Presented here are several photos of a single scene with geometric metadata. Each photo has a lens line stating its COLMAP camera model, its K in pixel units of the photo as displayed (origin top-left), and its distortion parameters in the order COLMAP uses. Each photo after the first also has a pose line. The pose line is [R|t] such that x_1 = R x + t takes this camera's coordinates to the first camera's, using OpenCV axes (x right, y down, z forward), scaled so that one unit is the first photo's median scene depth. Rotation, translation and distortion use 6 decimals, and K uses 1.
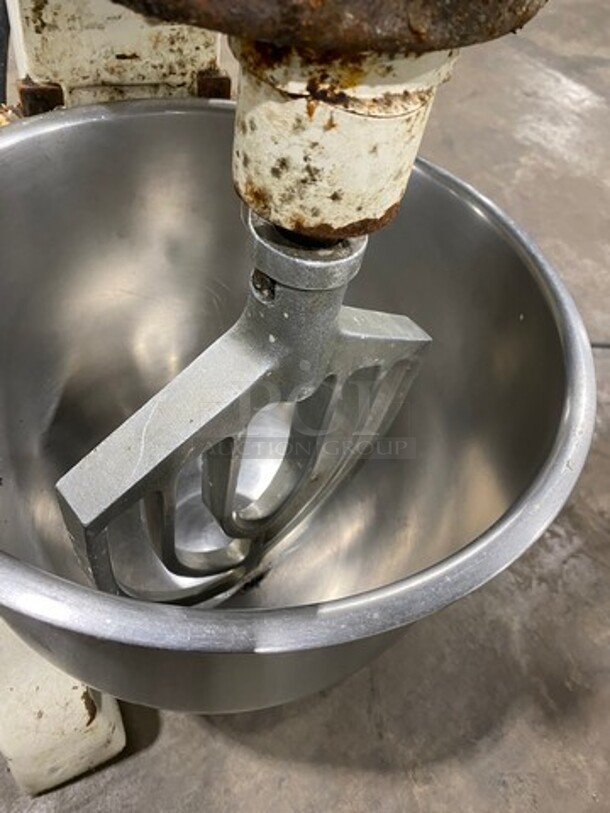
lens RADIAL K [[616.6, 0, 309.0], [0, 616.6, 398.4], [0, 0, 1]] dist [0.016929, -0.001658]
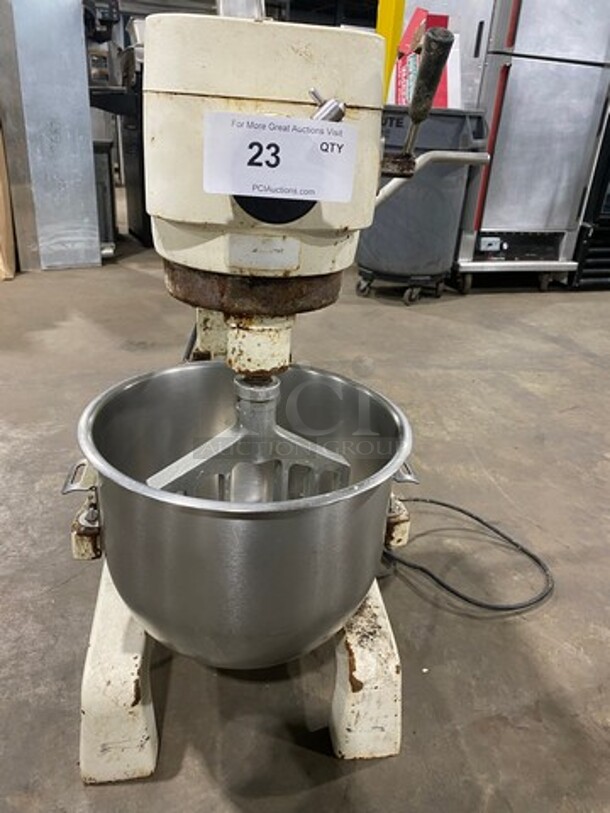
lens RADIAL K [[616.6, 0, 301.1], [0, 616.6, 406.5], [0, 0, 1]] dist [0.016929, -0.001658]
pose [[0.942027, 0.042812, -0.332796, 0.433952], [-0.194278, 0.878255, -0.436949, 0.380542], [0.273573, 0.476273, 0.835657, -0.444425]]
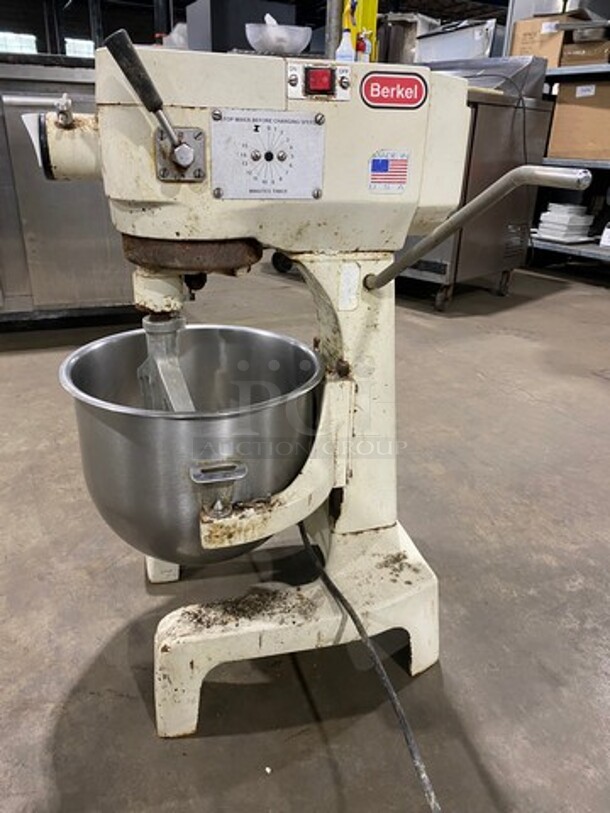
lens RADIAL K [[616.6, 0, 299.2], [0, 616.6, 405.5], [0, 0, 1]] dist [0.016929, -0.001658]
pose [[-0.192176, 0.238411, -0.951960, 1.334831], [-0.799059, 0.525128, 0.292823, -0.676738], [0.569713, 0.816946, 0.089587, 0.626287]]
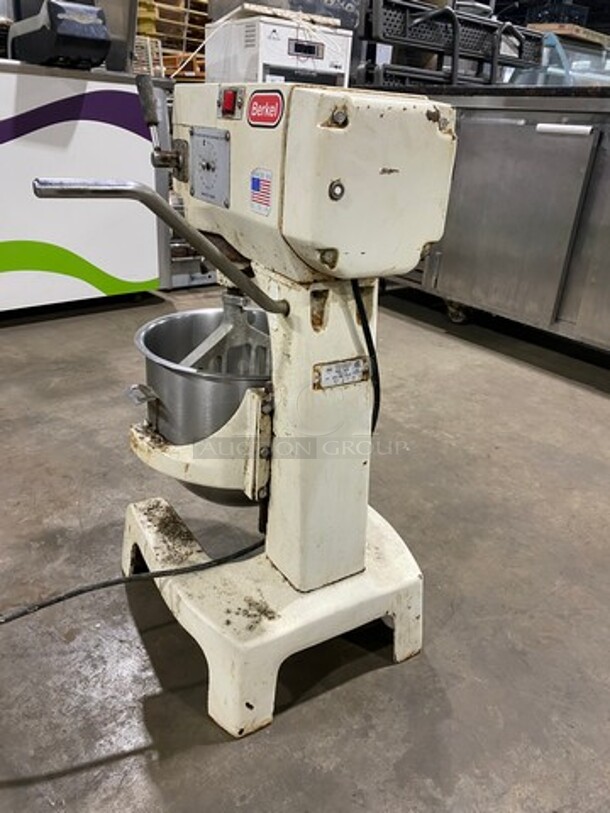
lens RADIAL K [[616.6, 0, 303.4], [0, 616.6, 406.5], [0, 0, 1]] dist [0.016929, -0.001658]
pose [[-0.972136, -0.172141, -0.159121, 0.039021], [-0.197232, 0.233768, 0.952078, -1.772956], [-0.126694, 0.956933, -0.261206, 1.163494]]
